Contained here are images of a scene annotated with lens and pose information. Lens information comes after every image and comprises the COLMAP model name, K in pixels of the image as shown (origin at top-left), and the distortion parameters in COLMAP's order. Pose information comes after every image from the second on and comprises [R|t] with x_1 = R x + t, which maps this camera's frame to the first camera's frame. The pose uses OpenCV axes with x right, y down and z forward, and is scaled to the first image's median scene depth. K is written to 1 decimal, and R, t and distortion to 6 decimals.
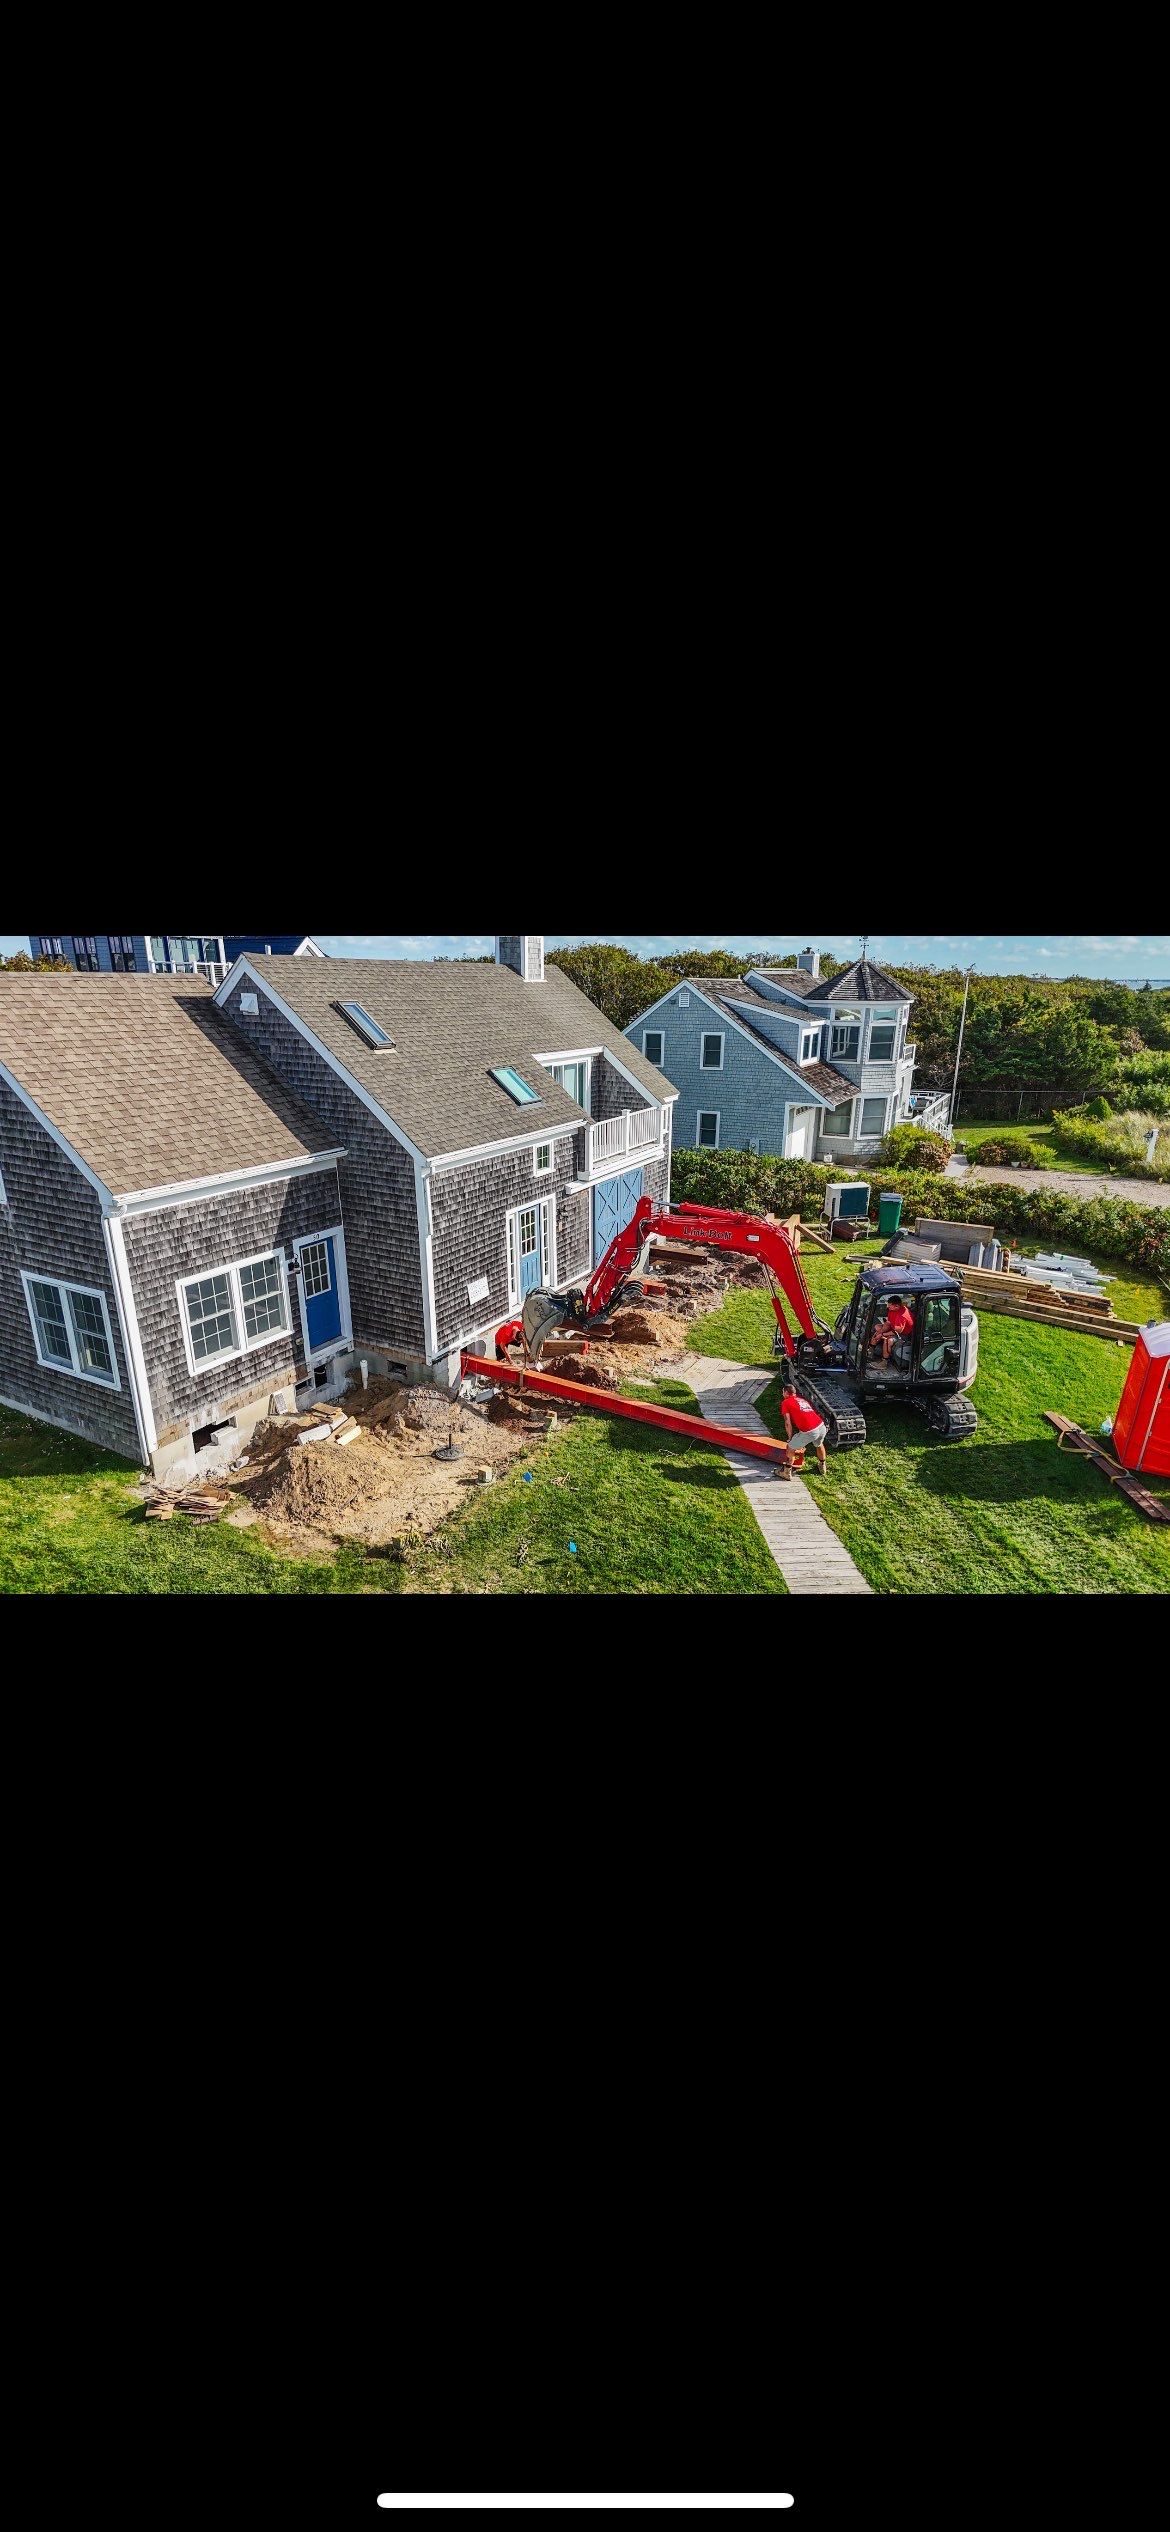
lens RADIAL K [[856.5, 0, 594.6], [0, 856.5, 1267.8], [0, 0, 1]] dist [0.018235, -0.000052]
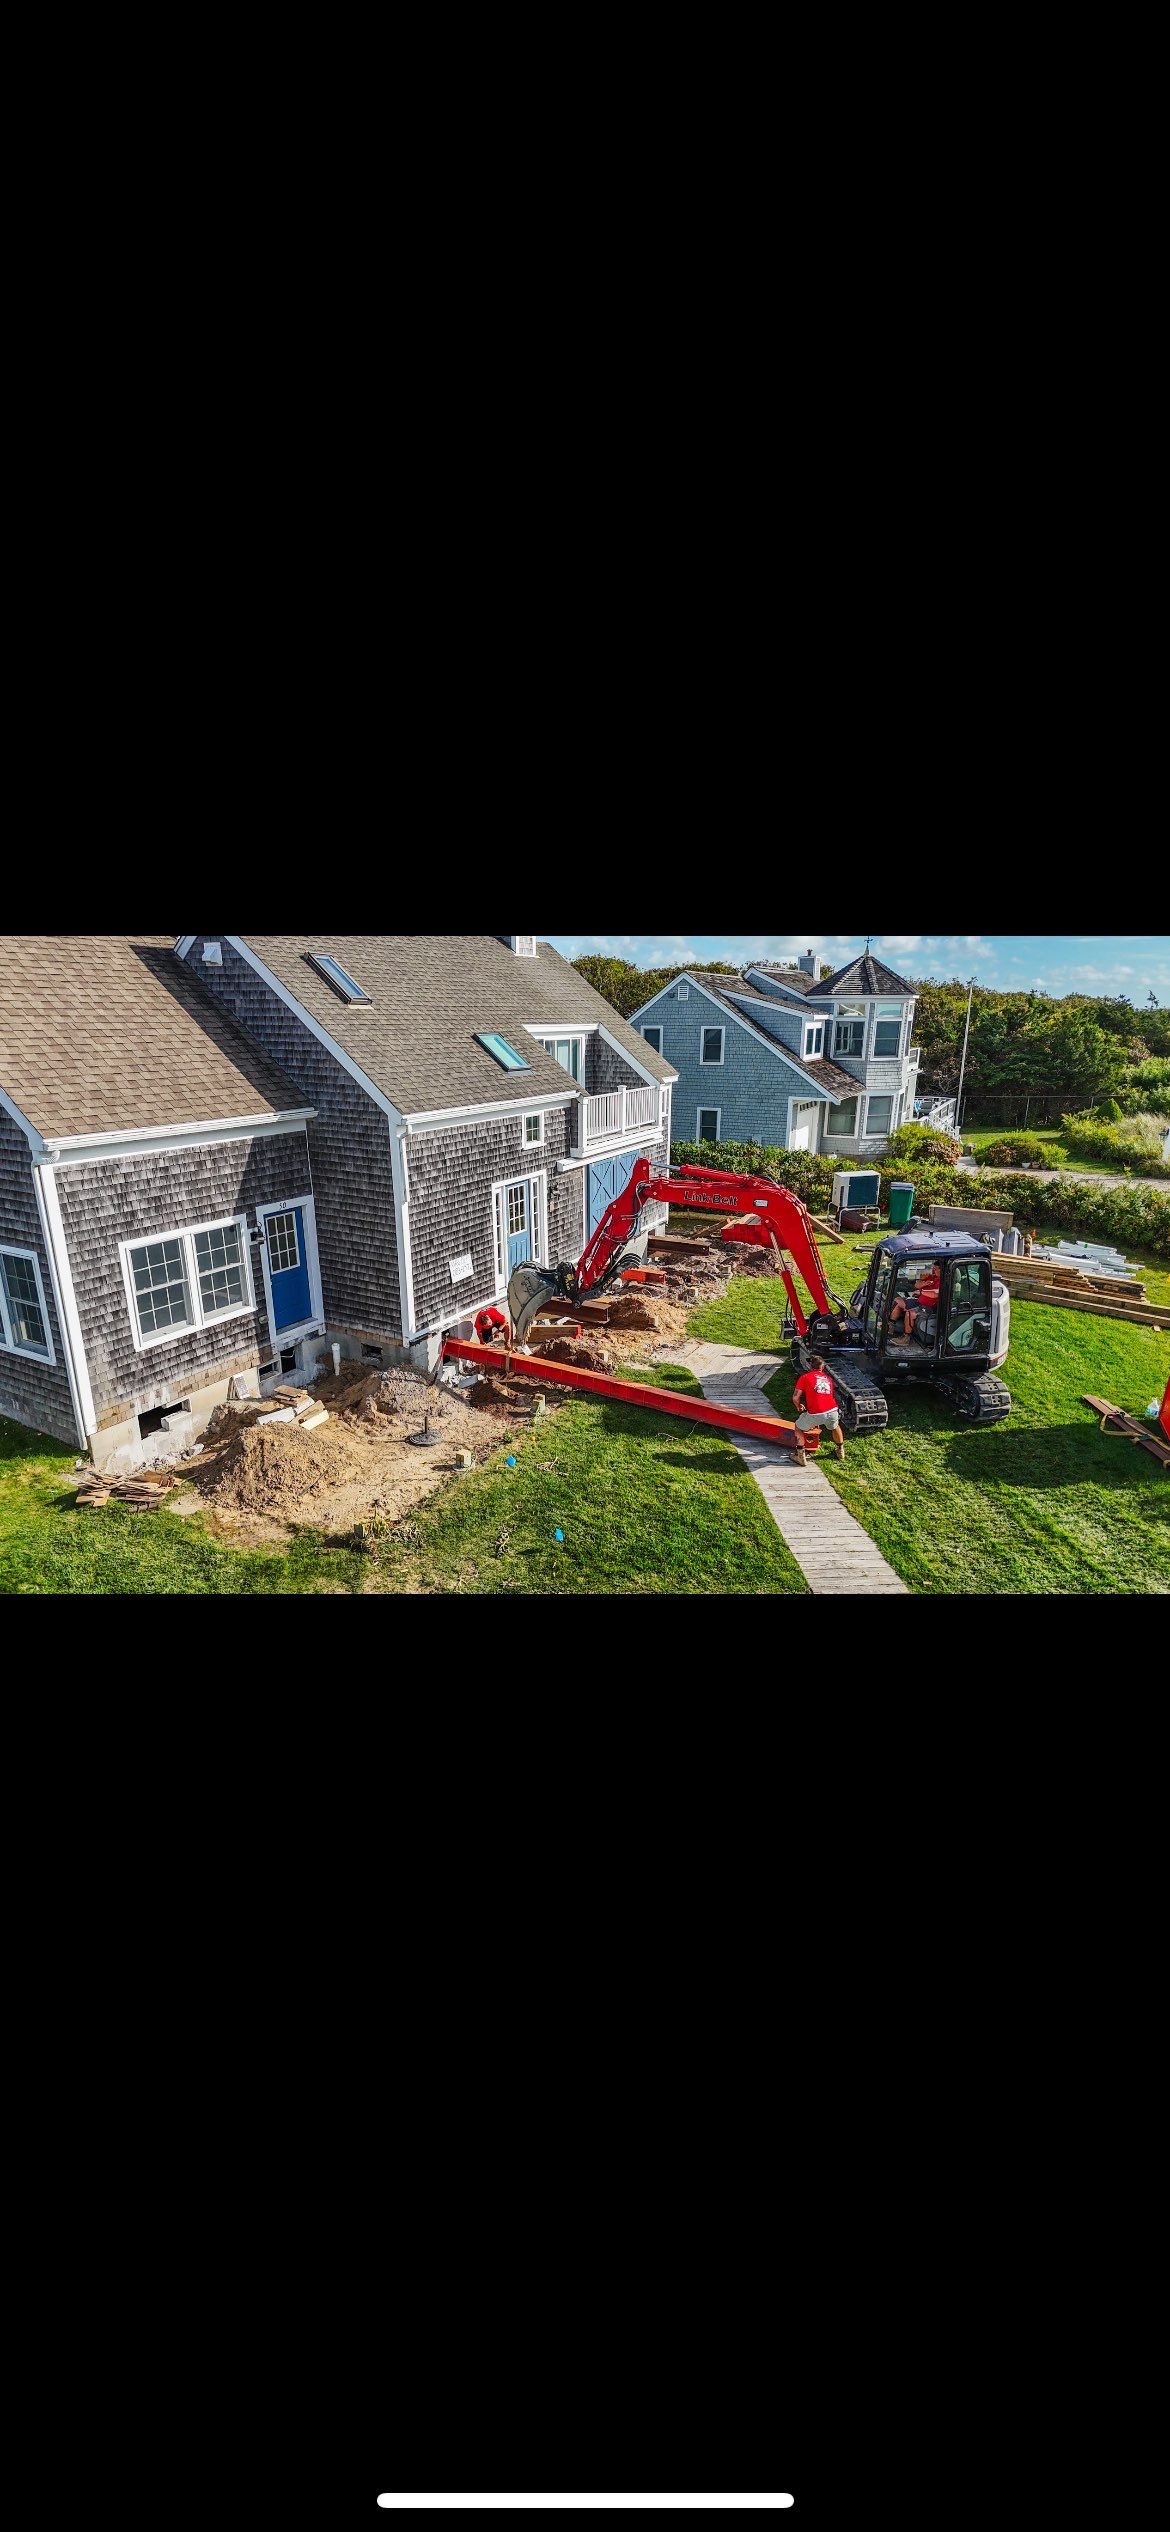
lens RADIAL K [[856.5, 0, 595.2], [0, 856.5, 1269.3], [0, 0, 1]] dist [0.018235, -0.000052]
pose [[0.999998, -0.001399, 0.001035, 0.007885], [0.001430, 0.999538, -0.030348, 0.061633], [-0.000992, 0.030349, 0.999539, 0.088299]]
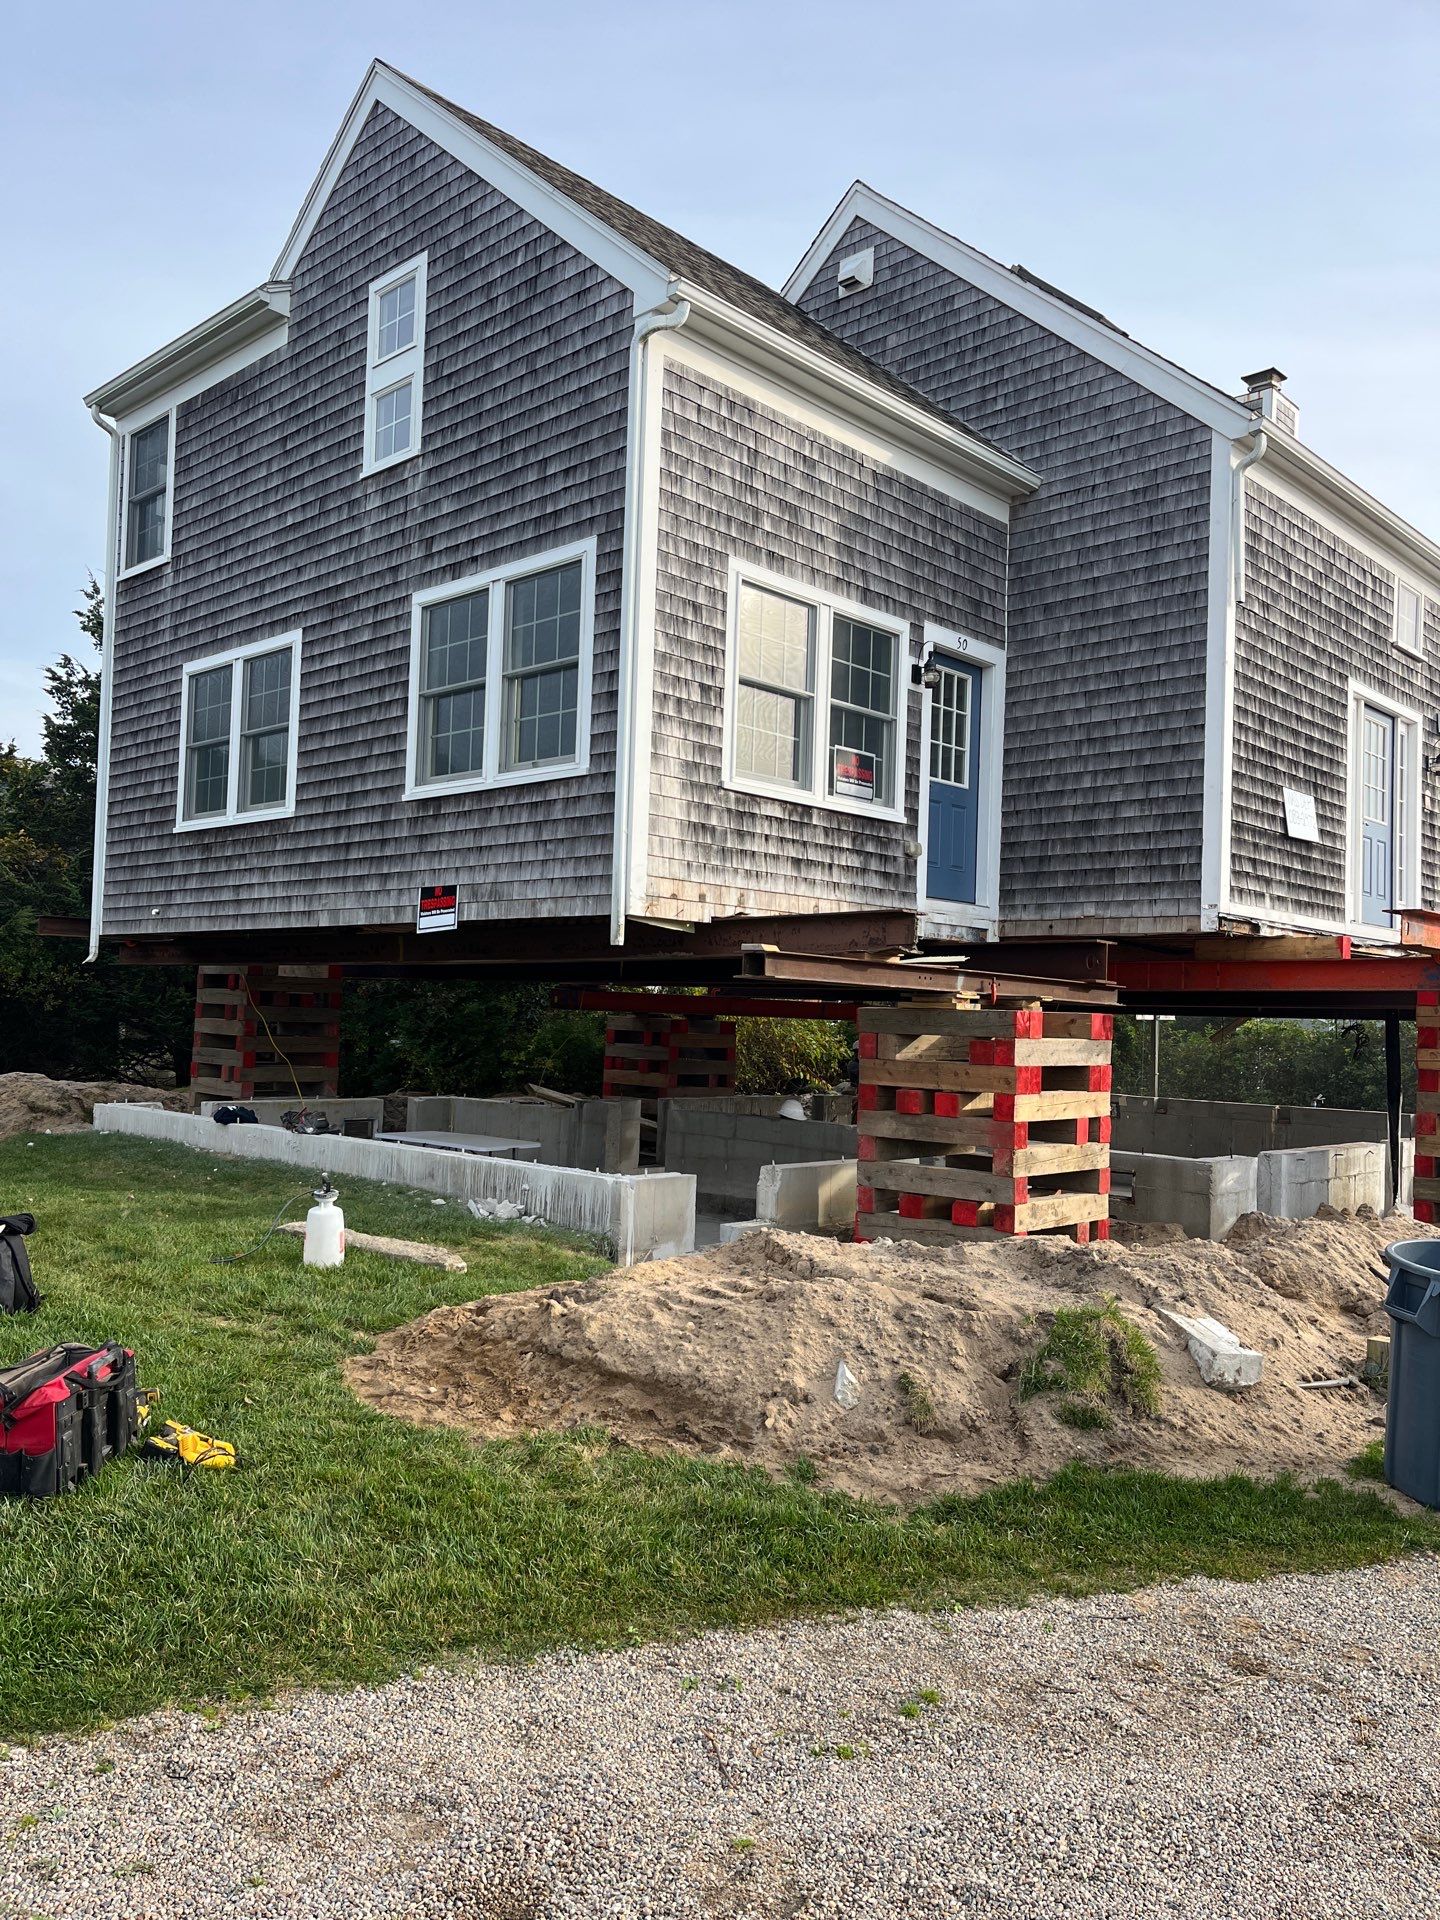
lens RADIAL K [[1454.6, 0, 716.3], [0, 1454.6, 976.2], [0, 0, 1]] dist [0.036064, -0.003604]
pose [[0.967730, 0.021084, -0.251105, -0.258055], [-0.105319, 0.939126, -0.327033, 0.411851], [0.228924, 0.342925, 0.911041, 0.325951]]
